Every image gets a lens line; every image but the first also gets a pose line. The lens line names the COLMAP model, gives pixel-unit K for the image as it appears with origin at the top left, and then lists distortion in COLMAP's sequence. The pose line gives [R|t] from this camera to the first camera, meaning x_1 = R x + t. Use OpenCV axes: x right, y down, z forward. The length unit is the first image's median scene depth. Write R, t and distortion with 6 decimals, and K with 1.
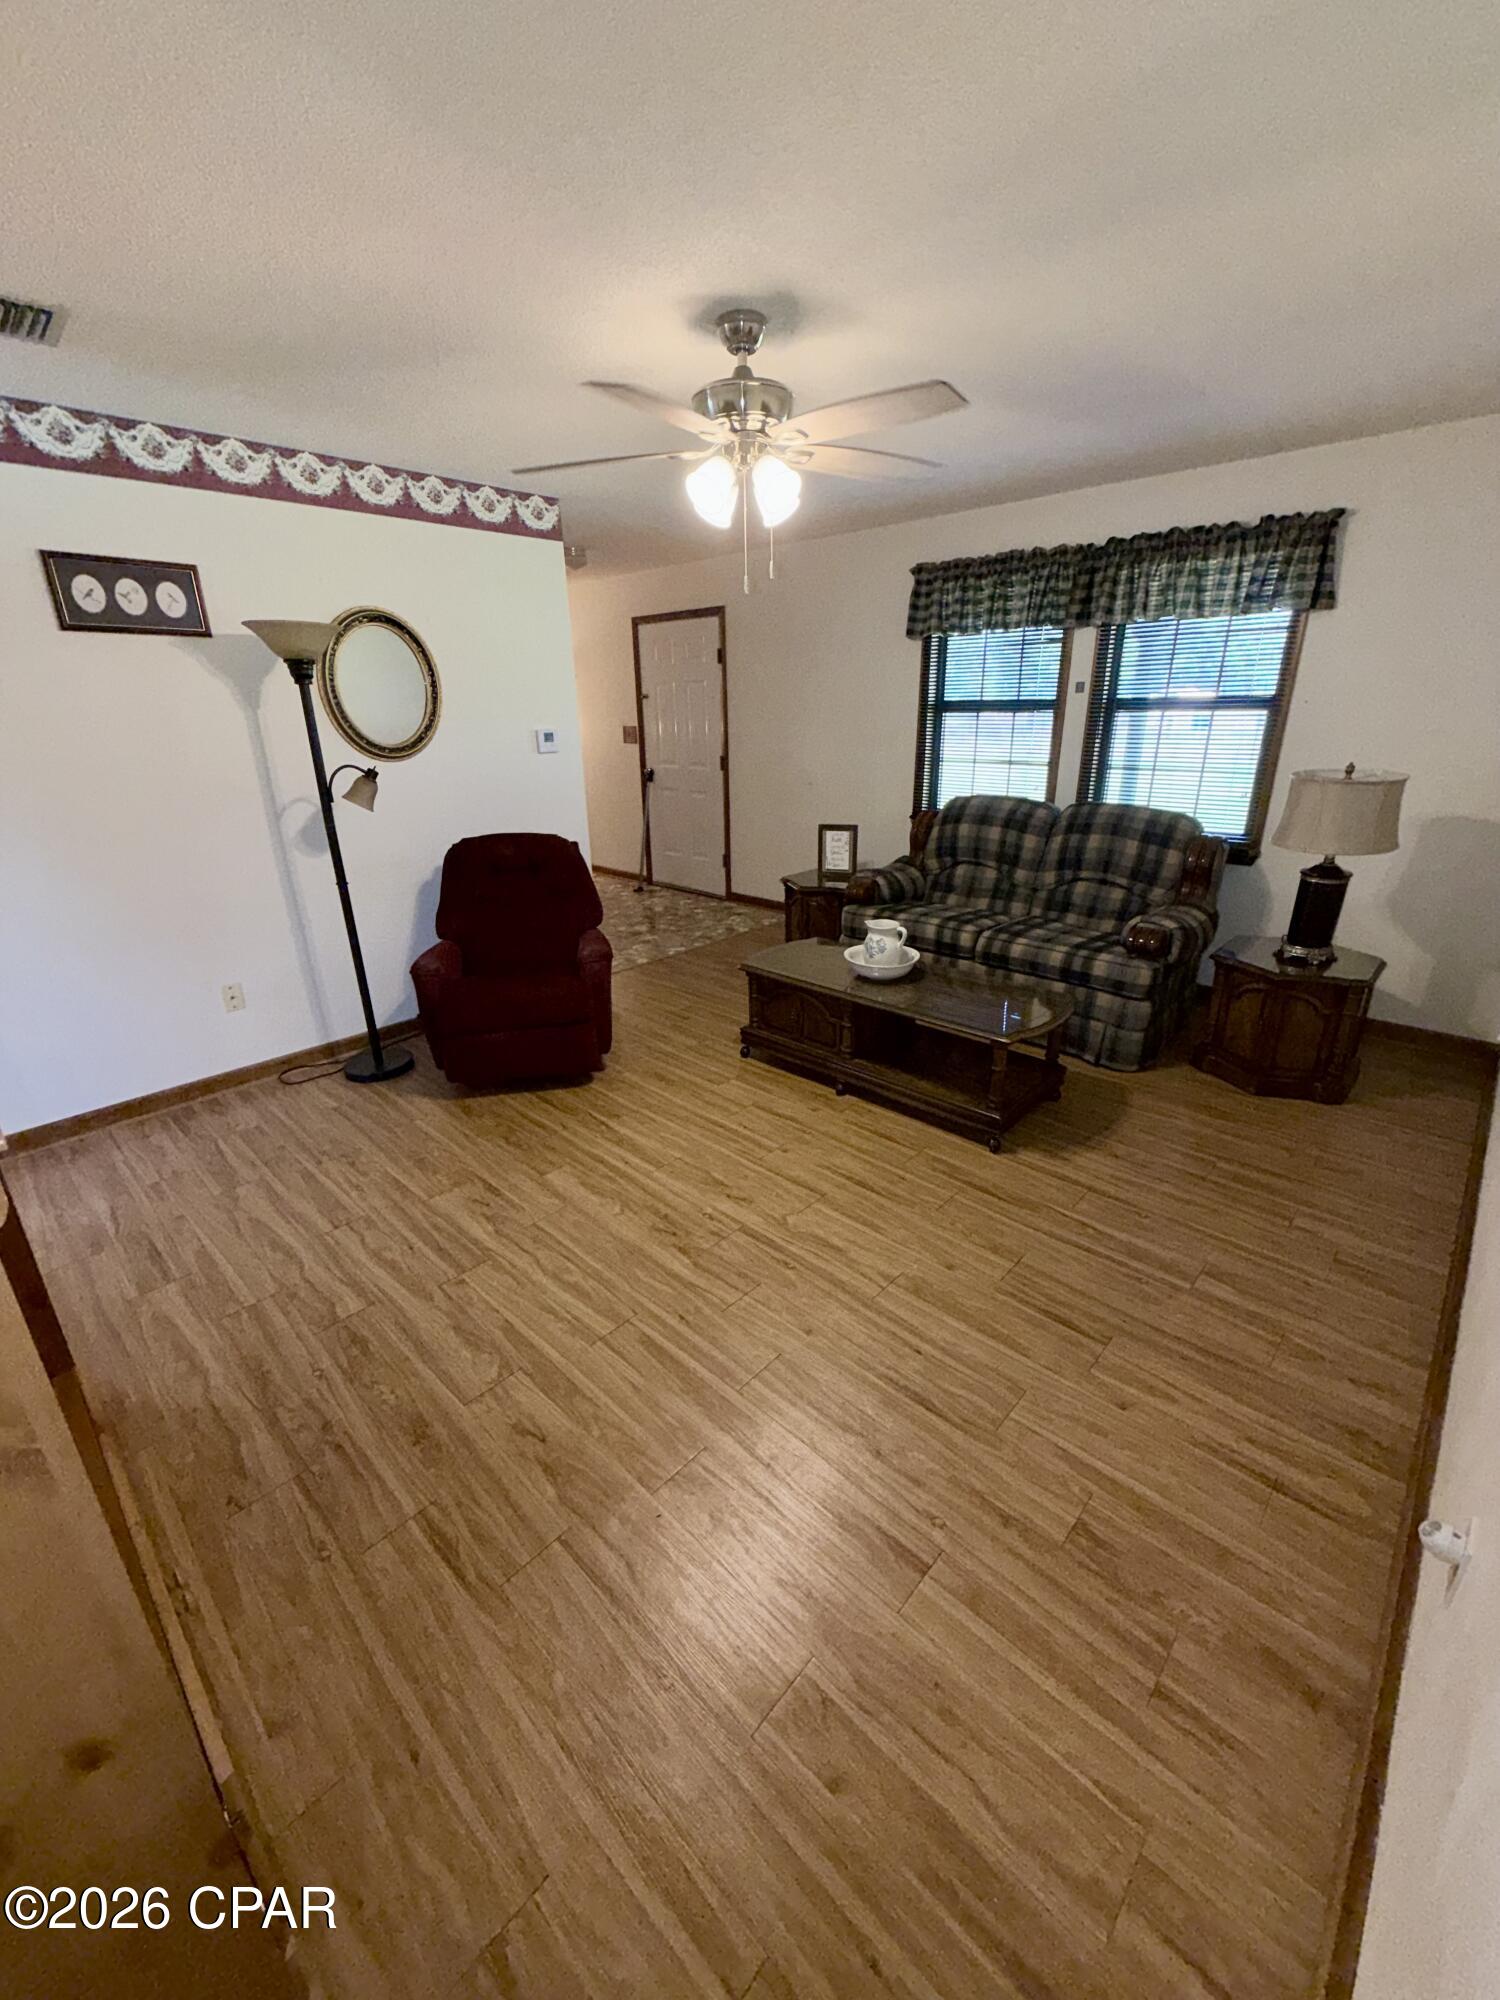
lens RADIAL K [[798.1, 0, 741.5], [0, 798.1, 994.9], [0, 0, 1]] dist [-0.002302, -0.000202]
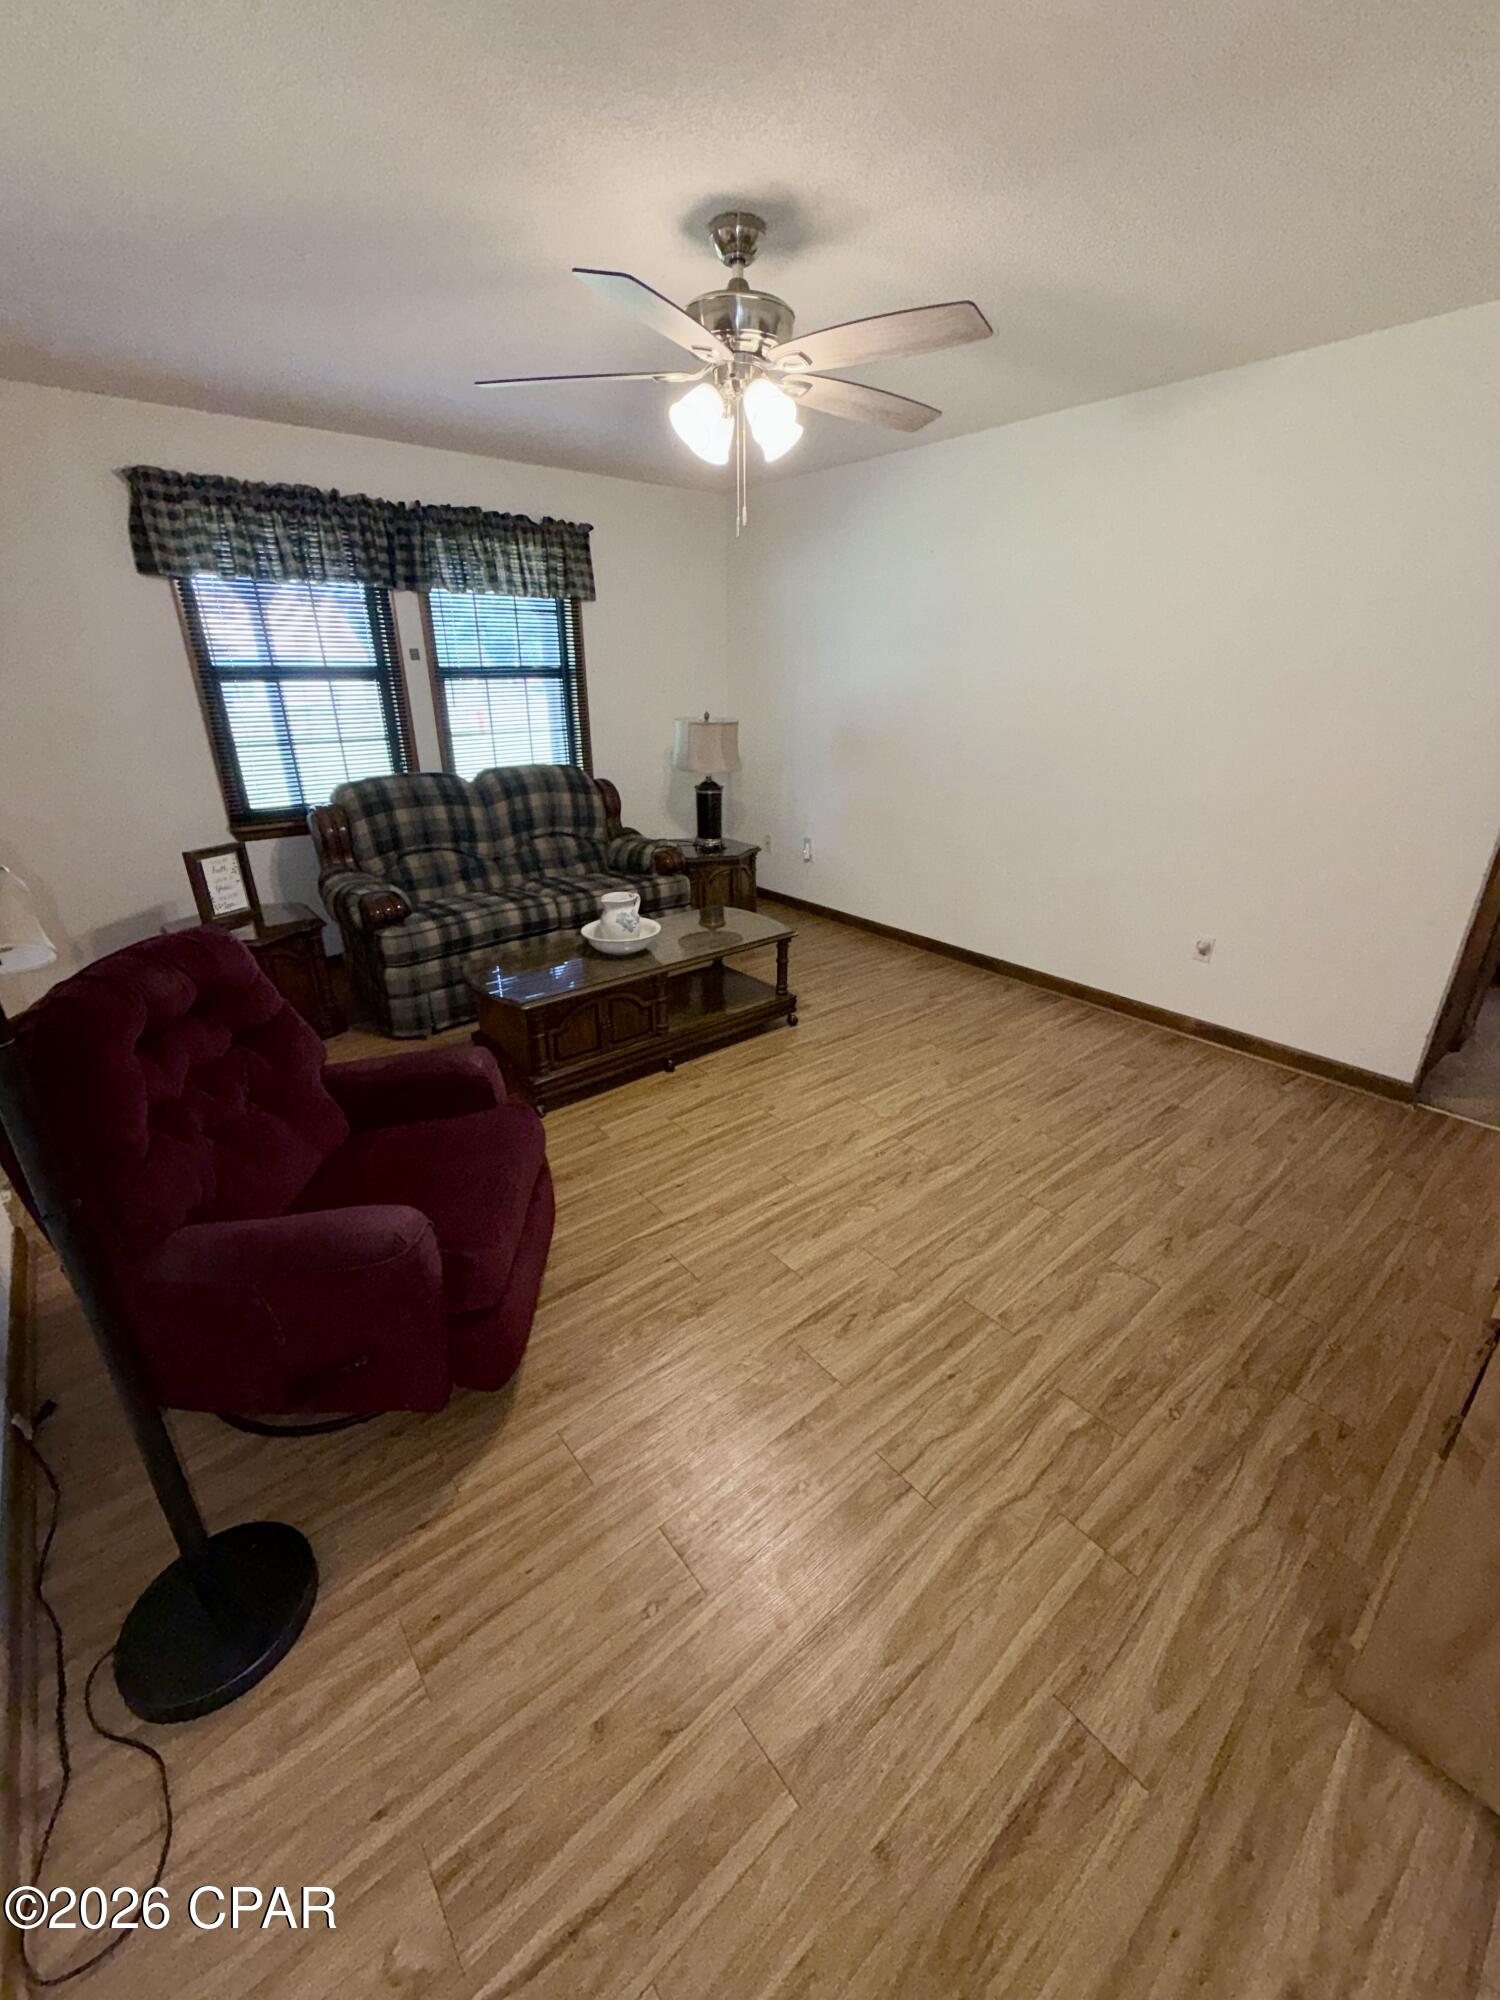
lens RADIAL K [[798.1, 0, 739.9], [0, 798.1, 1004.1], [0, 0, 1]] dist [-0.002302, -0.000202]
pose [[0.118029, -0.369728, 0.921613, -0.685607], [0.340779, 0.886818, 0.312126, -0.208229], [-0.932705, 0.277226, 0.230666, 0.619340]]
